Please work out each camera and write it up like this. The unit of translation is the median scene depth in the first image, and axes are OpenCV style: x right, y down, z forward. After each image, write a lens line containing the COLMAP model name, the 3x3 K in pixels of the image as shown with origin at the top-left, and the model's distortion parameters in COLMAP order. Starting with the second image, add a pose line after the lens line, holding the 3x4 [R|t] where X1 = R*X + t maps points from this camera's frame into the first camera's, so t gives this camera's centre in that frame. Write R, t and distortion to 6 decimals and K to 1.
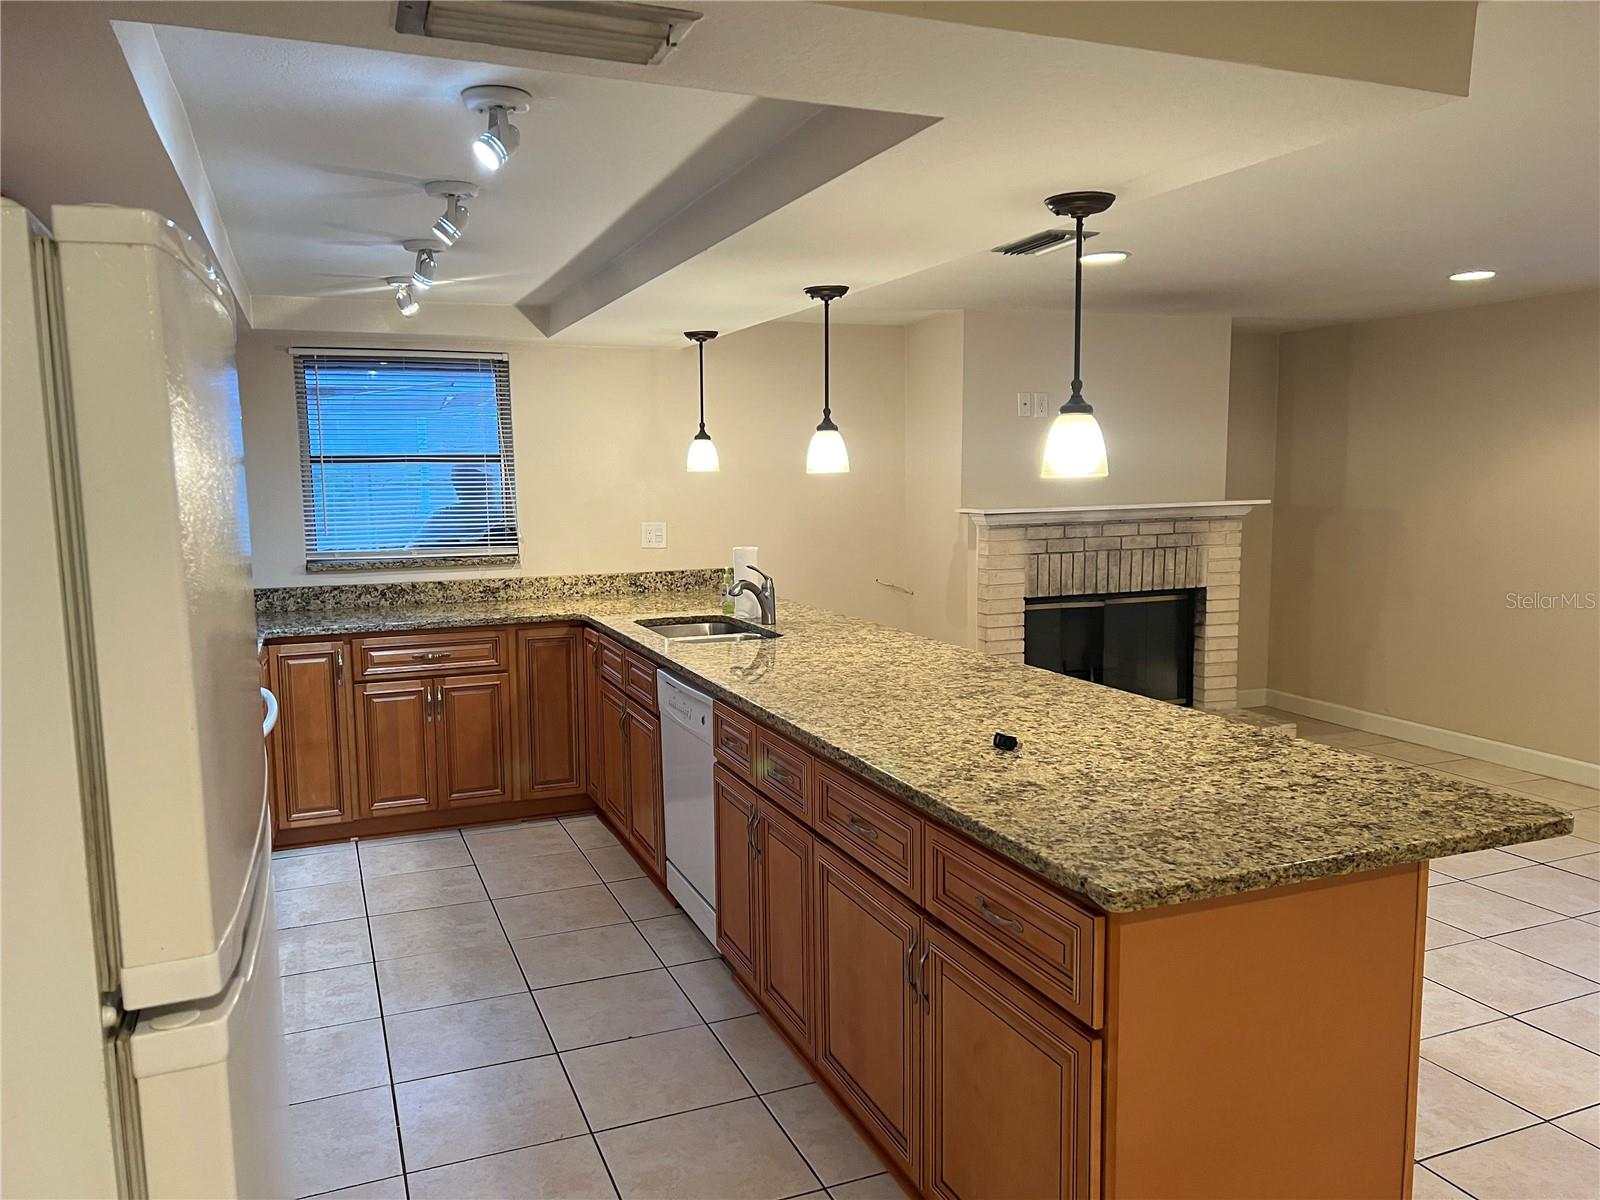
lens RADIAL K [[1217.1, 0, 802.0], [0, 1217.1, 614.3], [0, 0, 1]] dist [0.148377, -0.164309]
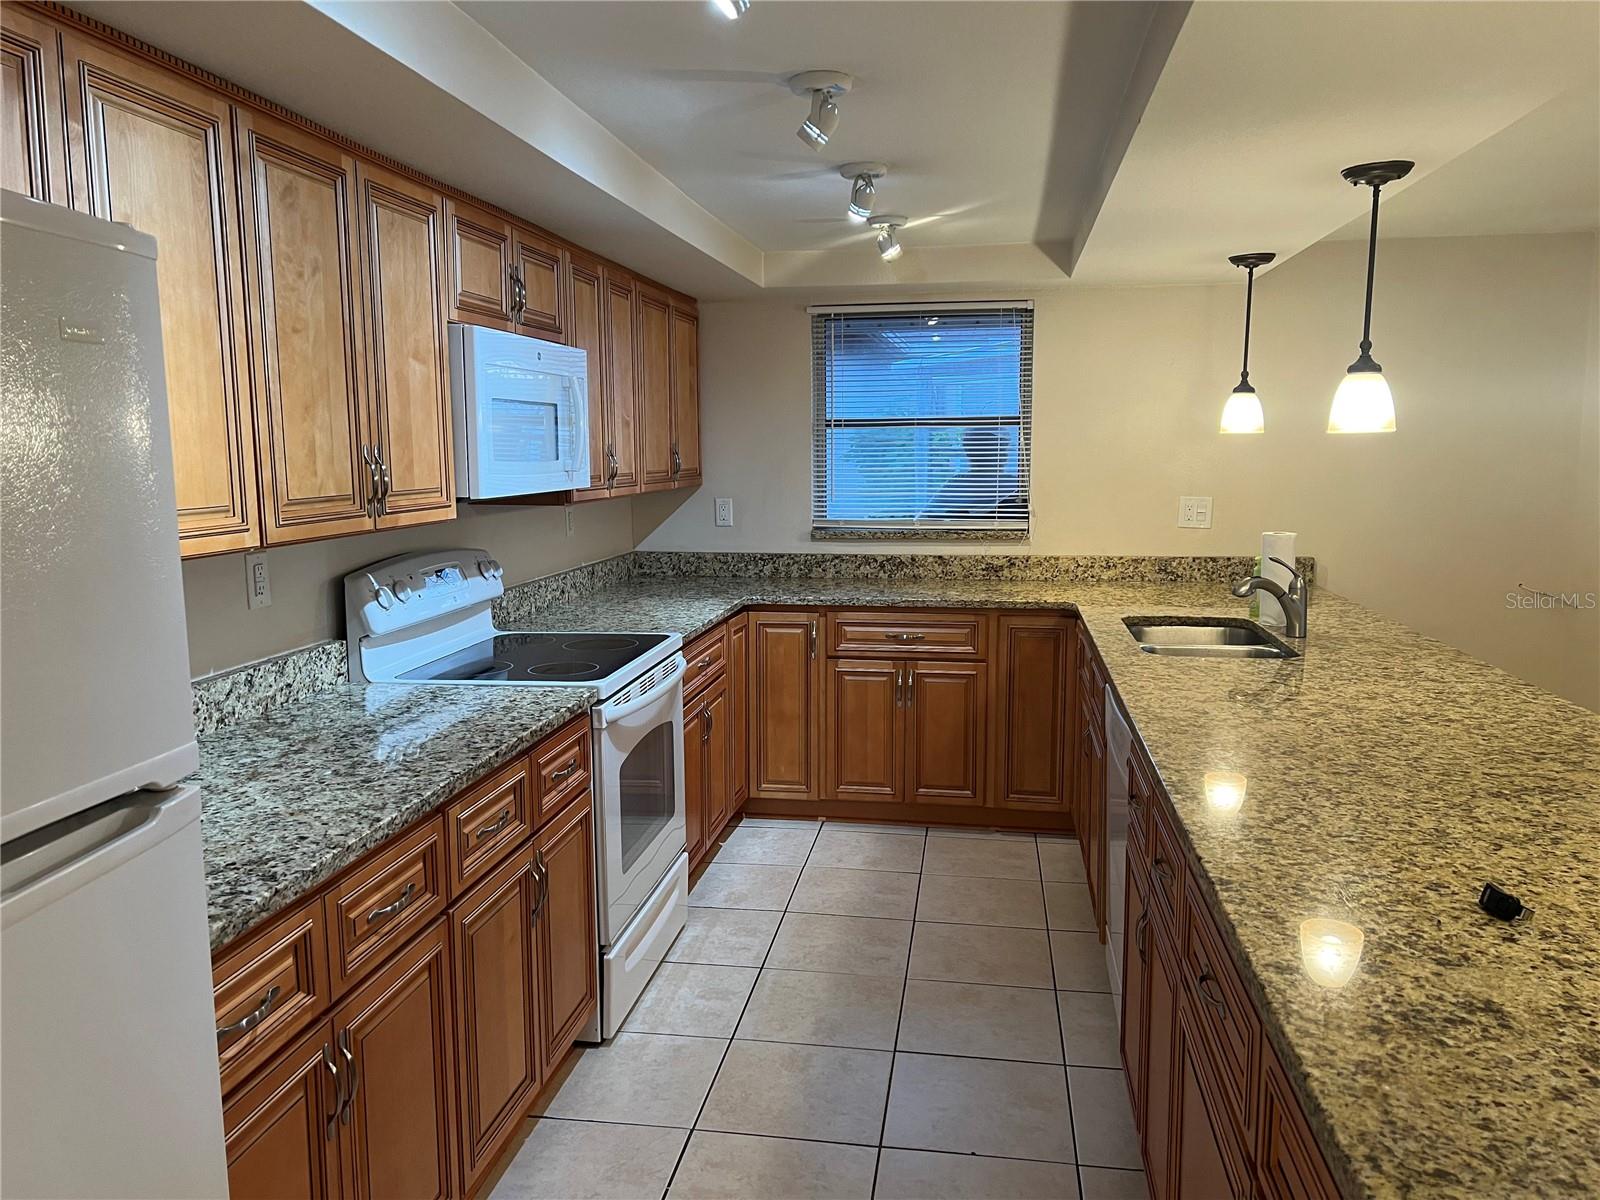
lens RADIAL K [[1217.1, 0, 802.0], [0, 1217.1, 614.3], [0, 0, 1]] dist [0.148377, -0.164309]
pose [[0.859753, 0.082222, -0.504048, 0.089006], [-0.069546, 0.996610, 0.043946, -0.017128], [0.505953, -0.002729, 0.862557, 0.173552]]
